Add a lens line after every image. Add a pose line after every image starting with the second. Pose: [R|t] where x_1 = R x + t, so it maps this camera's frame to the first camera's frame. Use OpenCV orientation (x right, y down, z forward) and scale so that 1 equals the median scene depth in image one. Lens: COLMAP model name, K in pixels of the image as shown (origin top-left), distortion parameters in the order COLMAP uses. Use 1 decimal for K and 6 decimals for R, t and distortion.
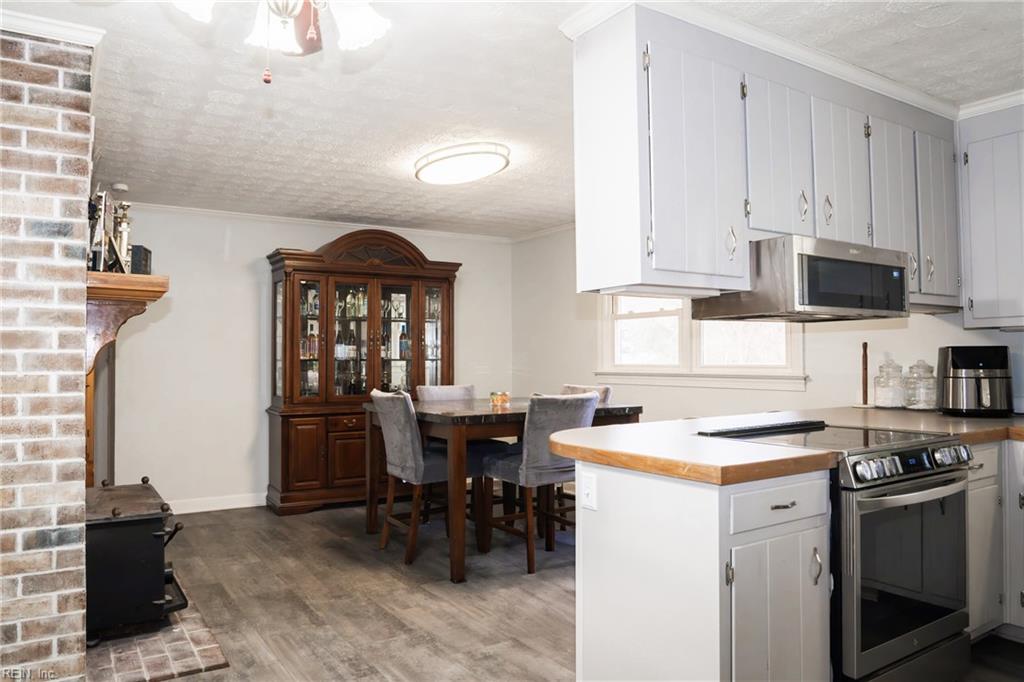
lens RADIAL K [[723.4, 0, 512.0], [0, 723.4, 341.0], [0, 0, 1]] dist [-0.043138, 0.002718]
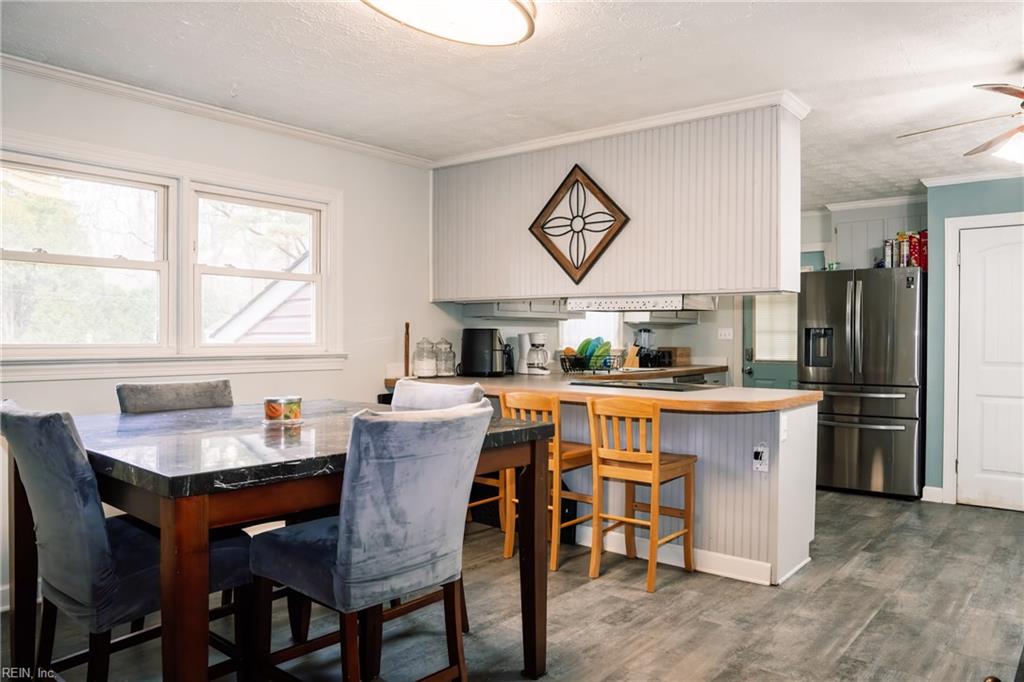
lens RADIAL K [[723.4, 0, 512.0], [0, 723.4, 341.0], [0, 0, 1]] dist [-0.043138, 0.002718]
pose [[-0.297741, -0.000106, 0.954647, -0.887786], [-0.023848, 0.999689, -0.007327, 0.048658], [-0.954349, -0.024948, -0.297651, 1.574231]]
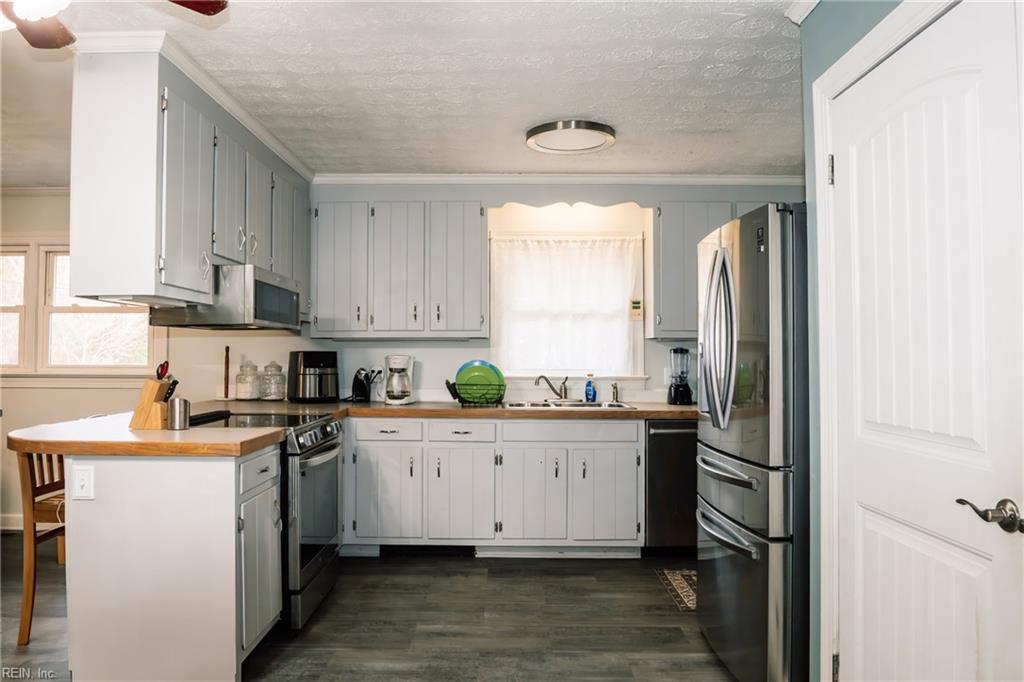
lens RADIAL K [[723.4, 0, 512.0], [0, 723.4, 341.0], [0, 0, 1]] dist [-0.043138, 0.002718]
pose [[0.550075, 0.025604, 0.834723, -0.332542], [-0.025658, 0.999576, -0.013752, -0.003323], [-0.834721, -0.013853, 0.550499, -0.083687]]
